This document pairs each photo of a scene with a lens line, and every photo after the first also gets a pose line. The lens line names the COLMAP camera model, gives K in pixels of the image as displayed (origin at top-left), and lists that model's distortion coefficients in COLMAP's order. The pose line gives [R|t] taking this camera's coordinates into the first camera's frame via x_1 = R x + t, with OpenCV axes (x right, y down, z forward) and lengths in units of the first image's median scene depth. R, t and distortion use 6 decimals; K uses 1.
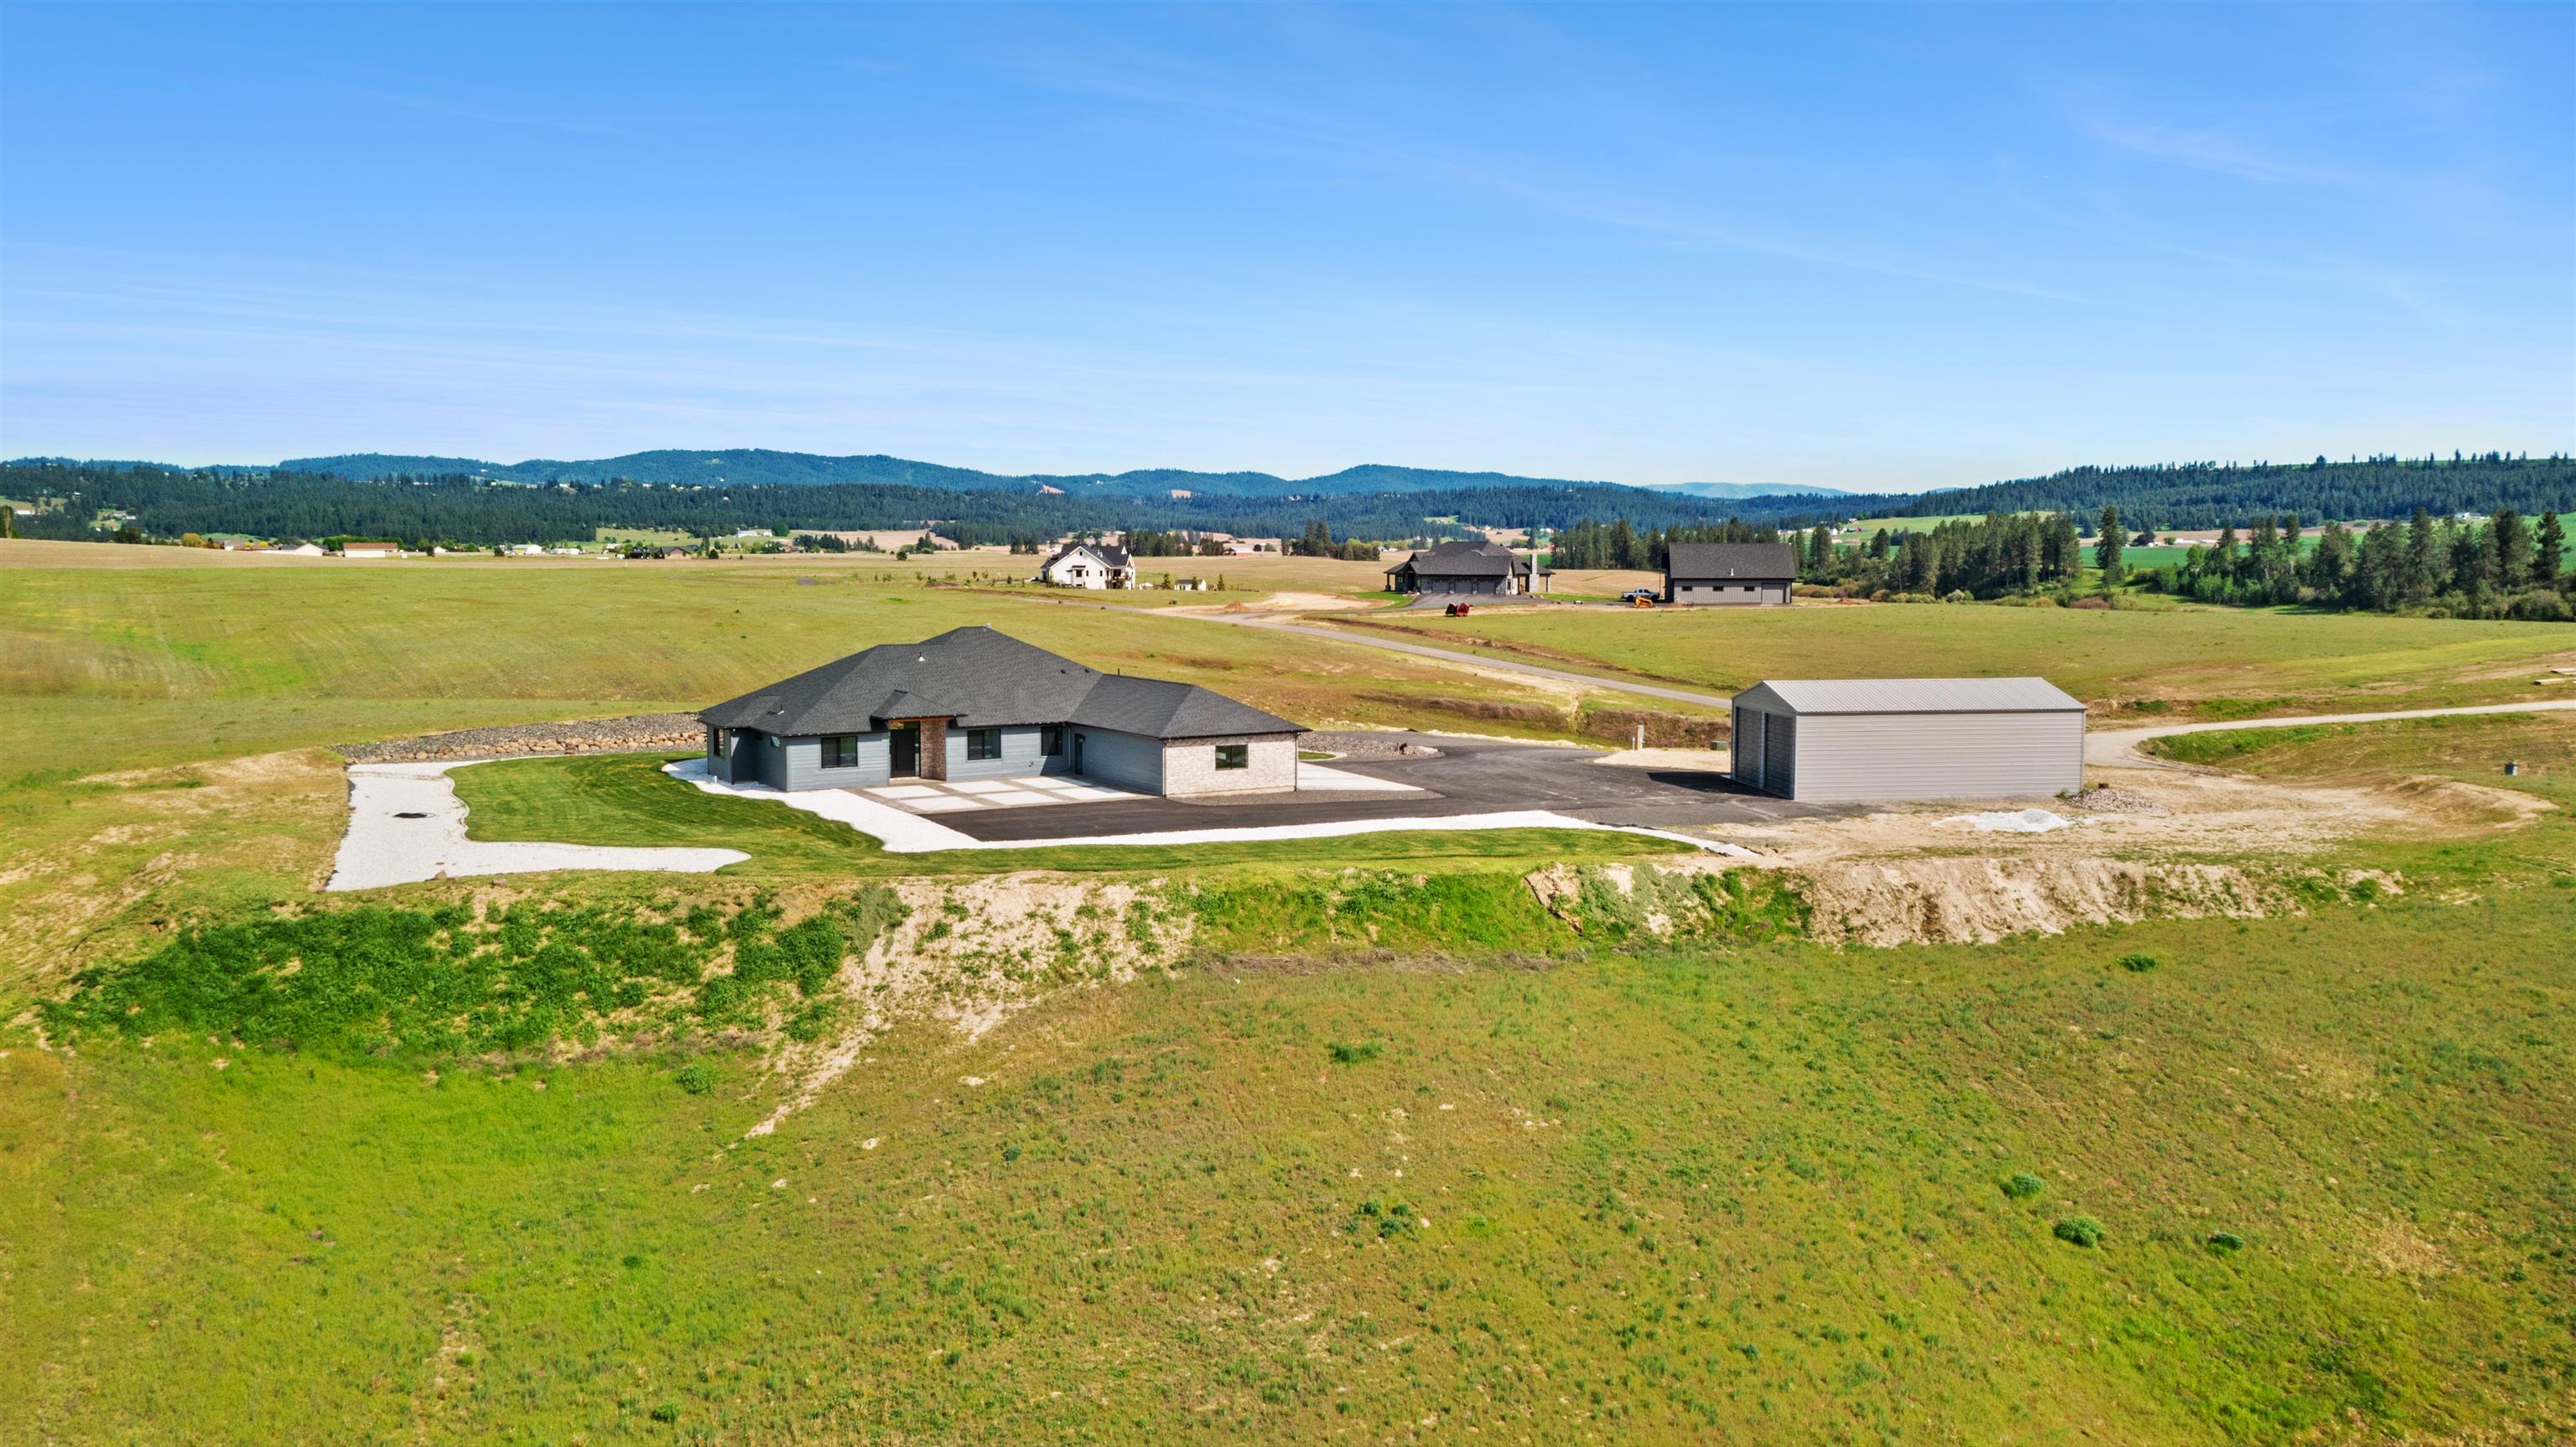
lens RADIAL K [[2090.5, 0, 1288.0], [0, 2090.5, 723.5], [0, 0, 1]] dist [-0.004623, 0.004422]
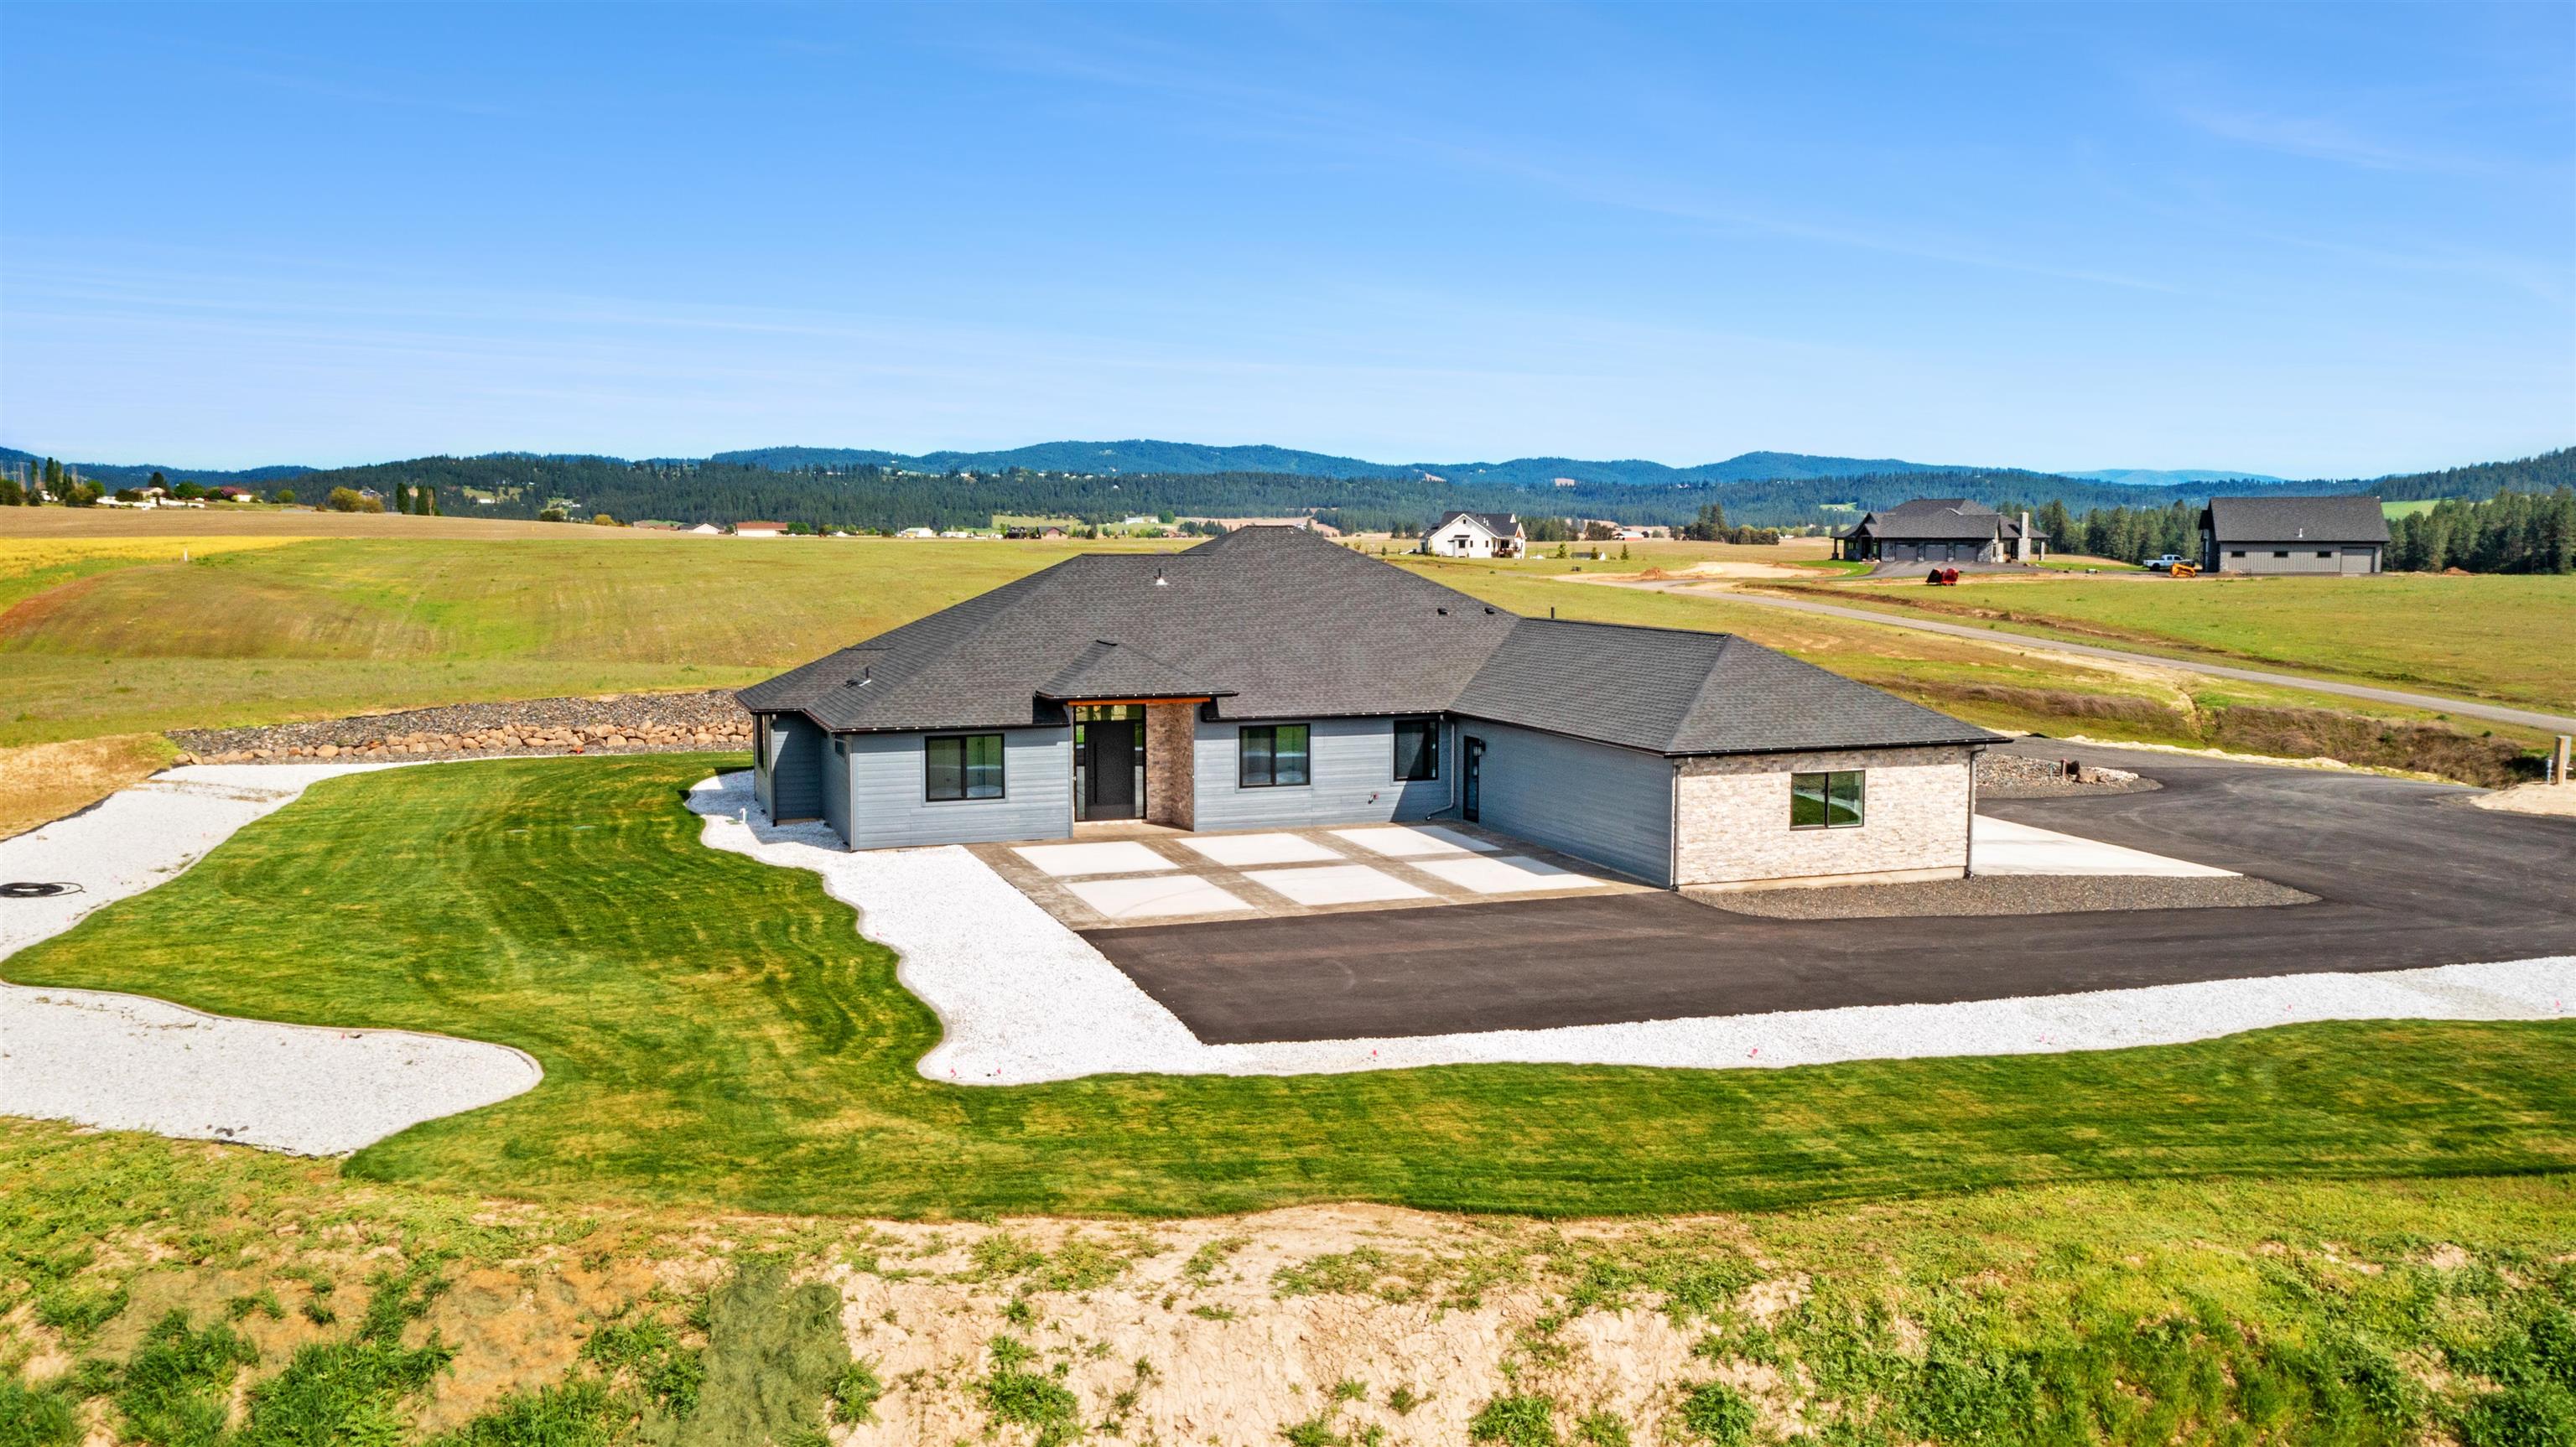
lens RADIAL K [[2090.5, 0, 1288.0], [0, 2090.5, 723.5], [0, 0, 1]] dist [-0.004623, 0.004422]
pose [[0.983637, 0.017684, -0.179292, -0.016427], [-0.016813, 0.999838, 0.006379, -0.000121], [0.179376, -0.003260, 0.983775, 0.153423]]
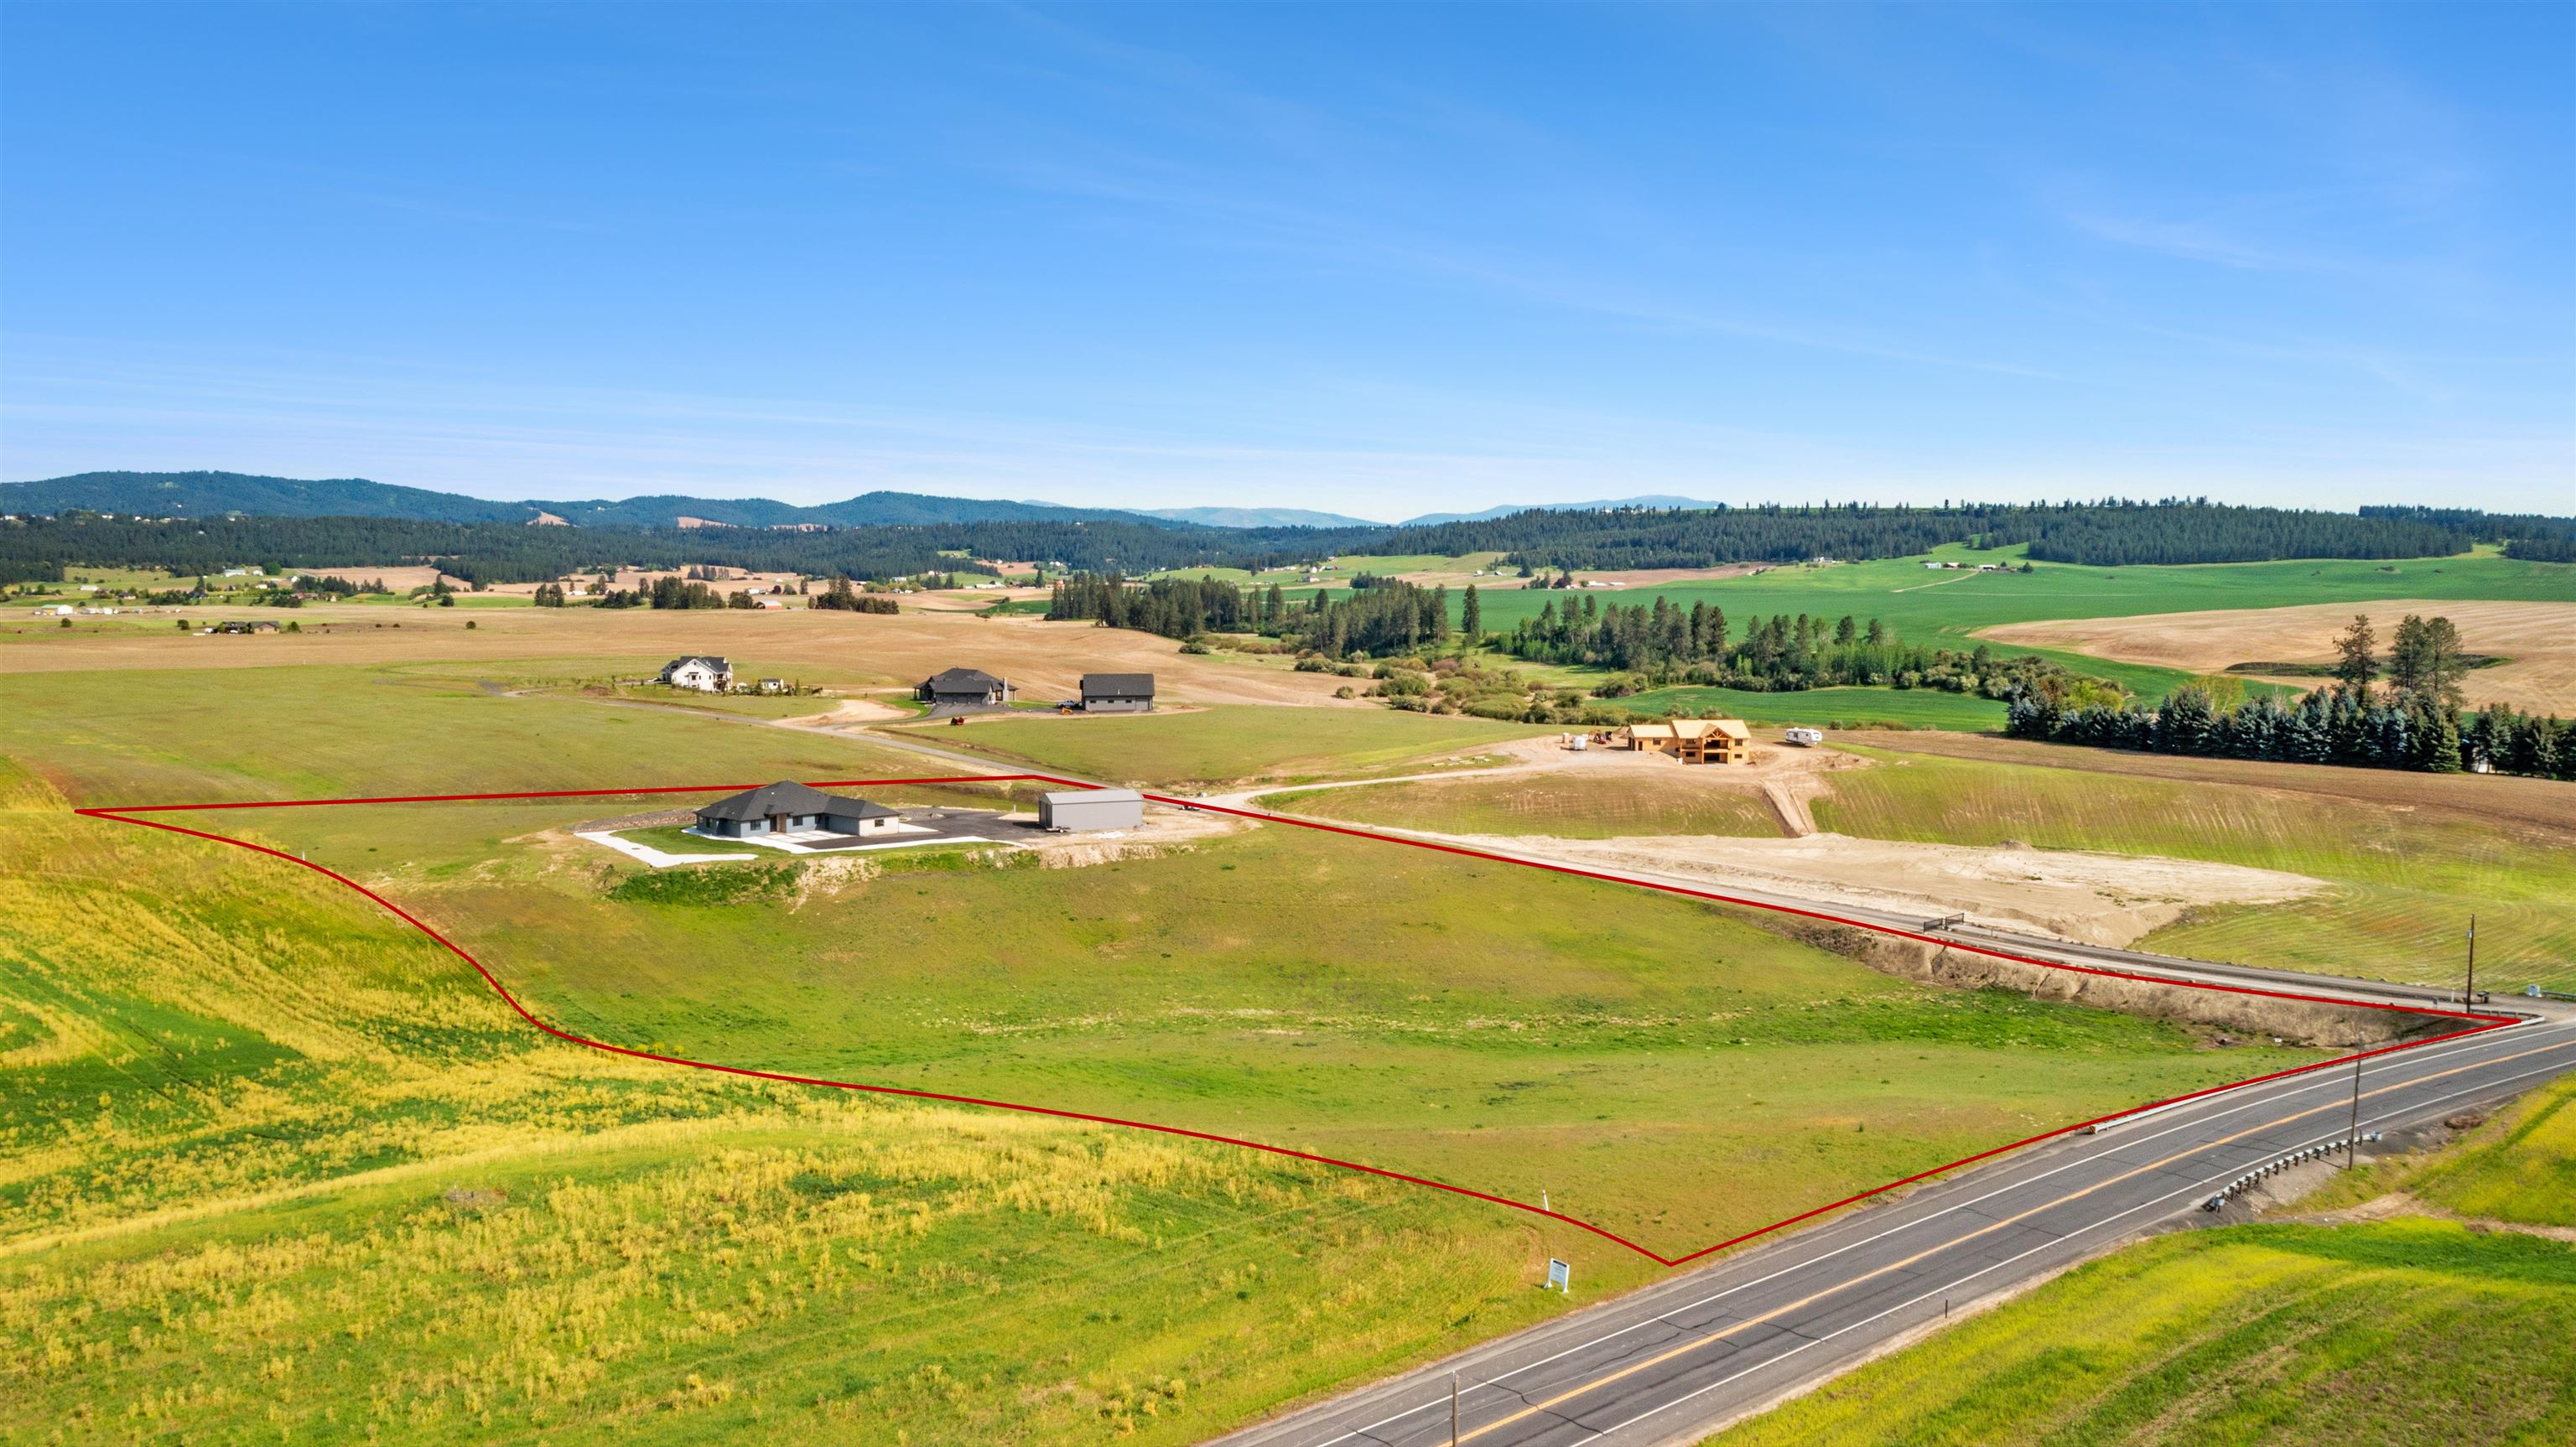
lens RADIAL K [[2106.4, 0, 1263.5], [0, 2106.4, 721.0], [0, 0, 1]] dist [-0.001108, 0.005611]
pose [[0.976424, -0.020206, 0.214912, -0.040290], [0.022584, 0.999708, -0.008614, -0.028357], [-0.214675, 0.013264, 0.976596, -0.656903]]
